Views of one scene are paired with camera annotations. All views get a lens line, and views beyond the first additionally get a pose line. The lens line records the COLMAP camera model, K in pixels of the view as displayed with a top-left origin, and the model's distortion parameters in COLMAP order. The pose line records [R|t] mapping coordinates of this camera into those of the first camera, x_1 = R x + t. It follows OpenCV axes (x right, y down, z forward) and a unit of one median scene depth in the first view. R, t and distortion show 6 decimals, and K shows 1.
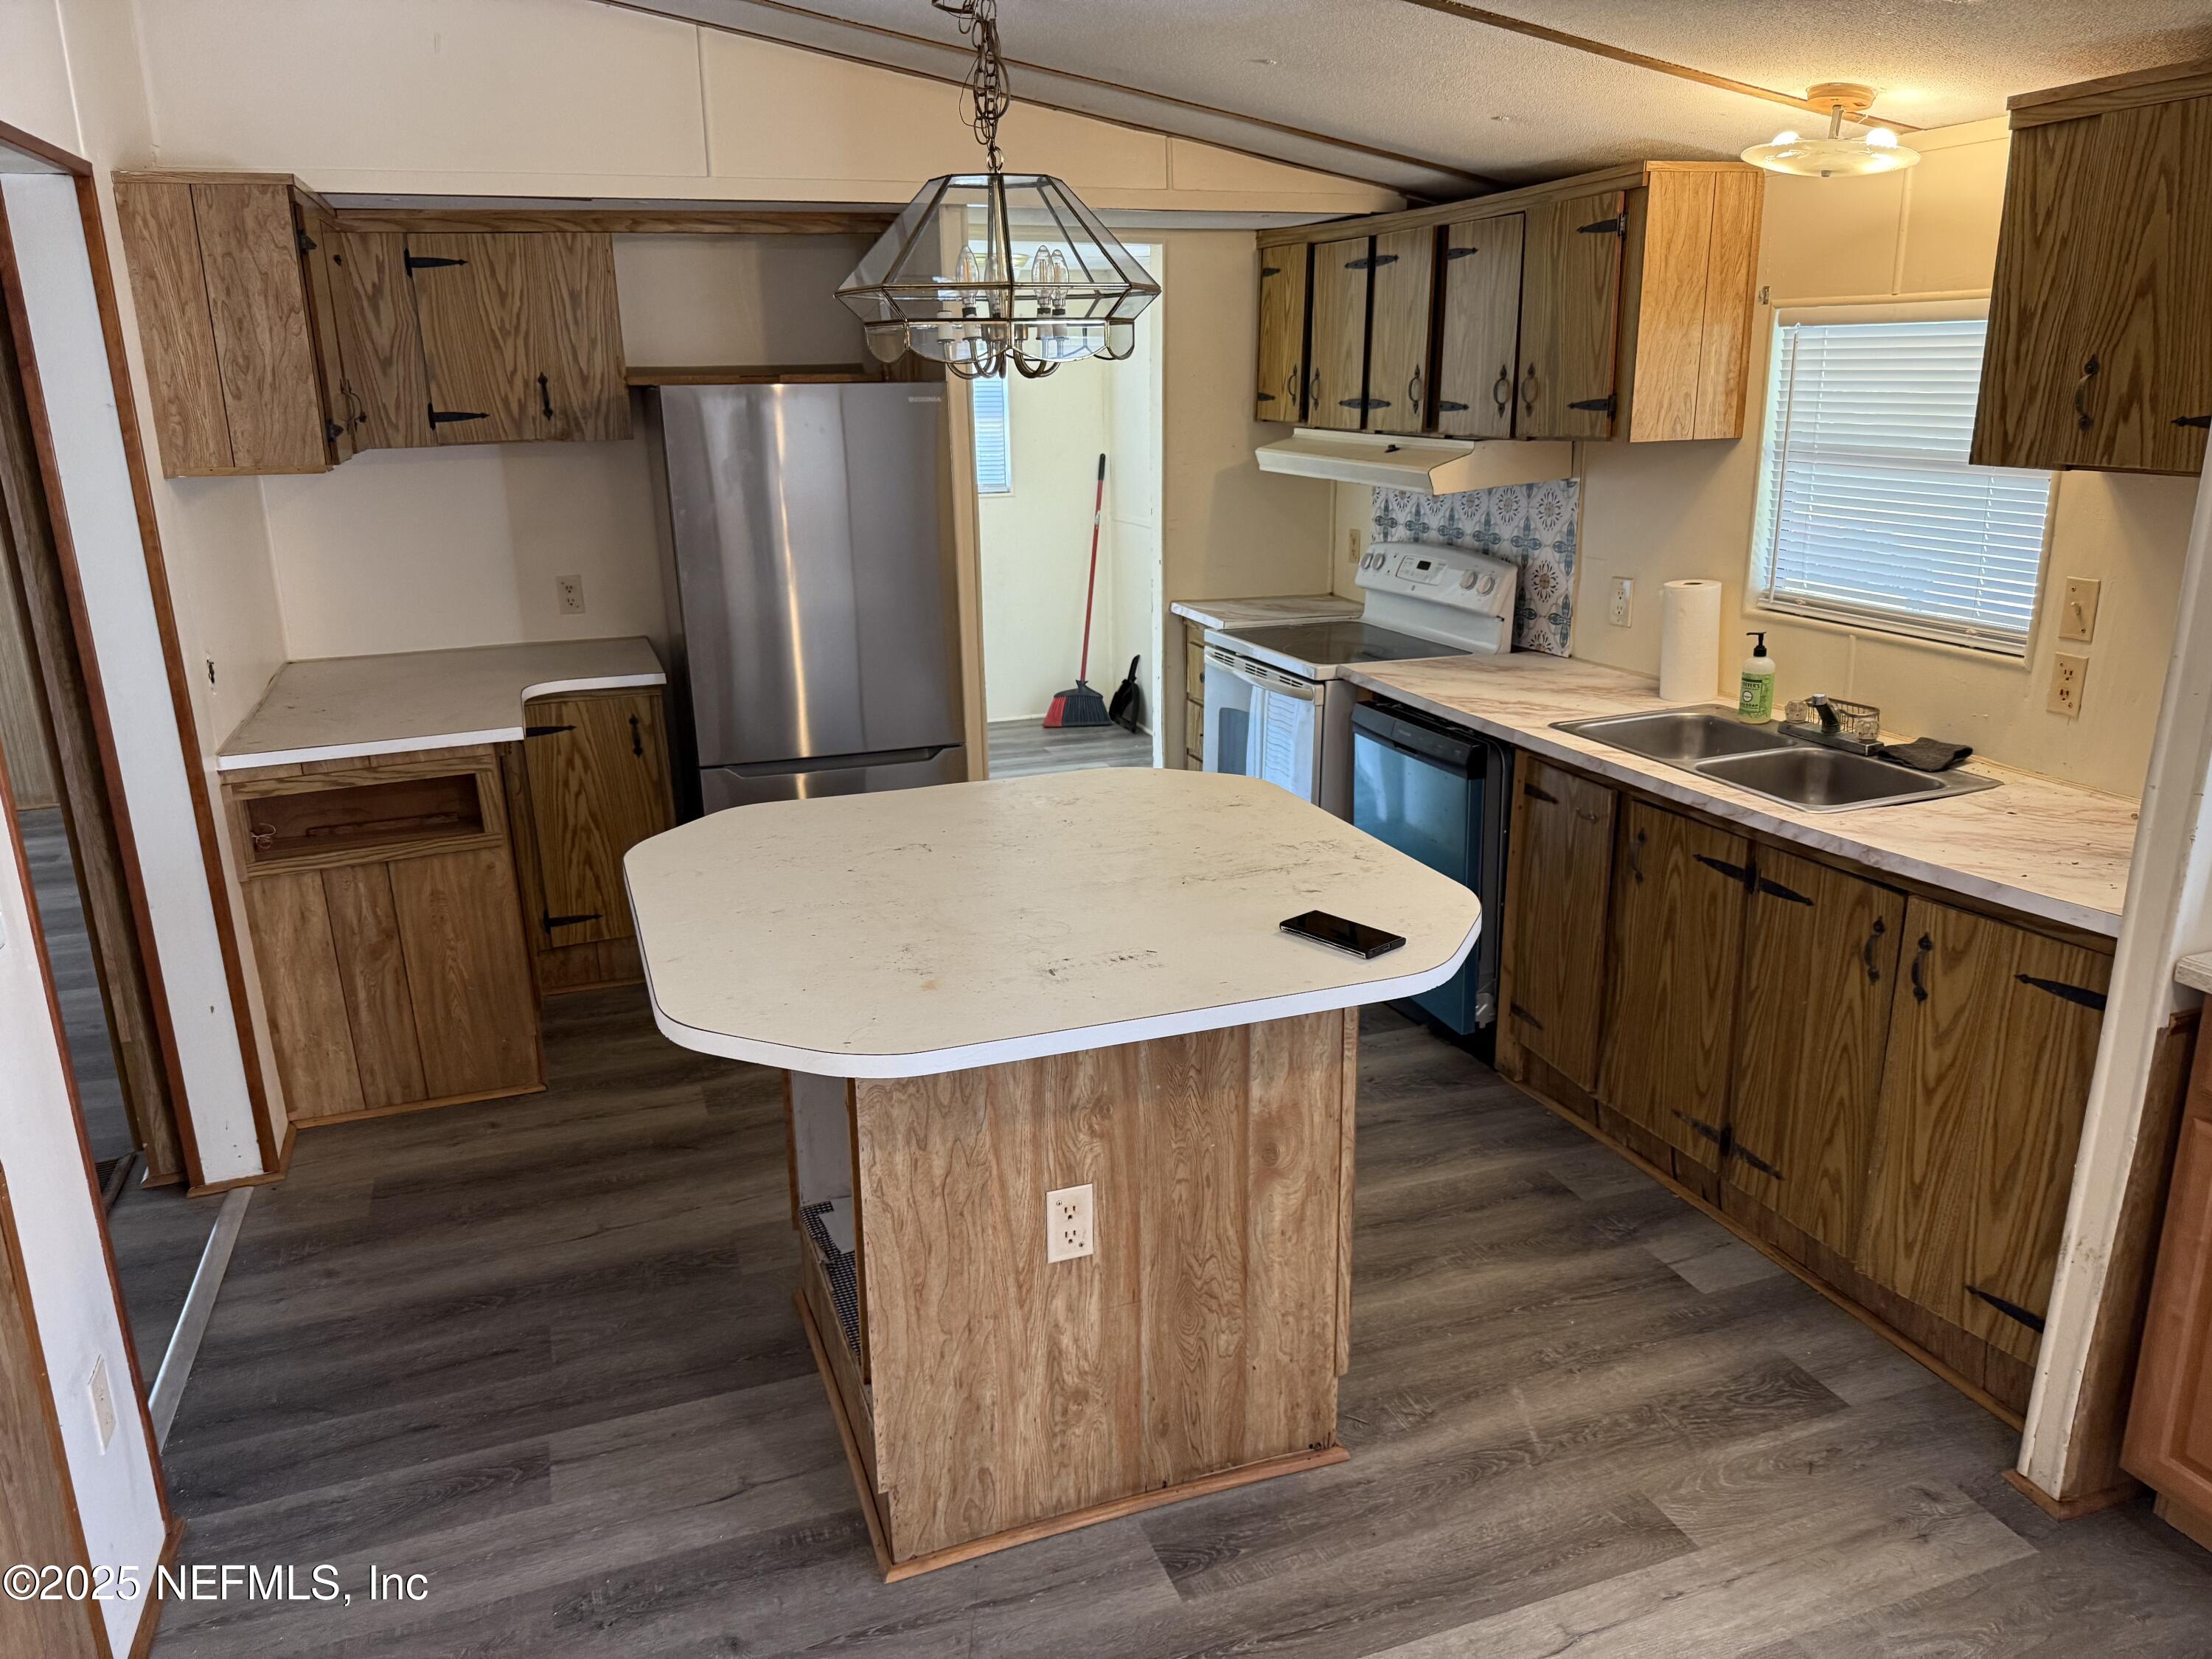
lens RADIAL K [[1540.8, 0, 1118.5], [0, 1540.8, 833.0], [0, 0, 1]] dist [0.133850, -0.255355]
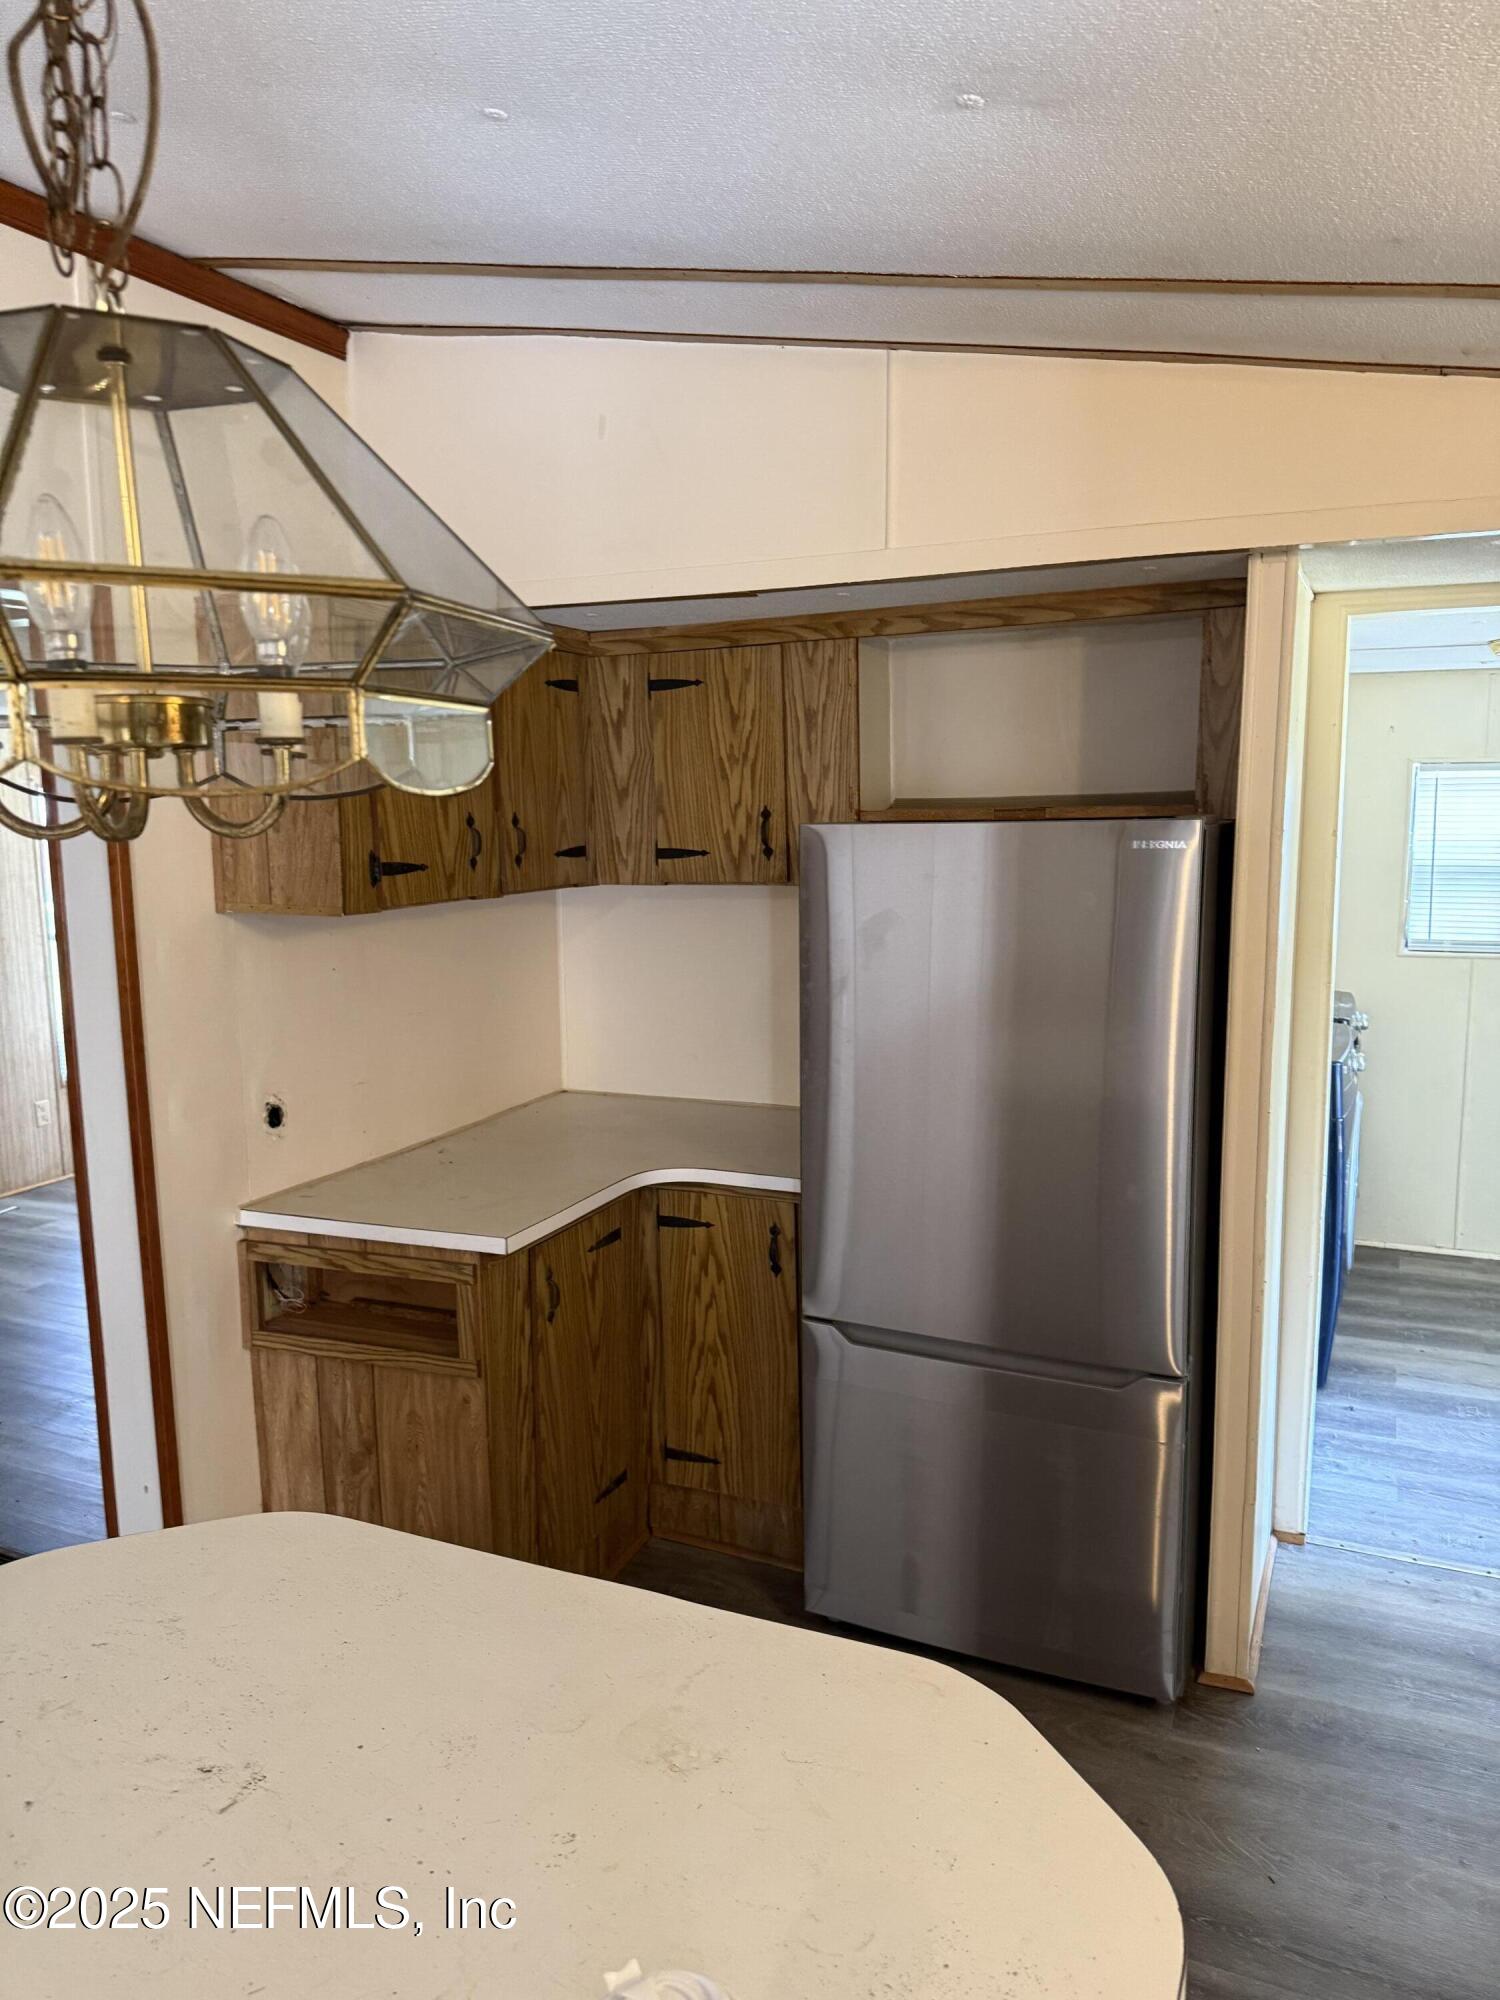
lens RADIAL K [[1393.1, 0, 750.0], [0, 1393.1, 1000.0], [0, 0, 1]] dist [0.133850, -0.255355]
pose [[0.715455, 0.103067, -0.691015, 0.210736], [-0.199220, 0.978093, -0.060380, -0.190411], [0.669654, 0.180863, 0.720314, 0.622385]]
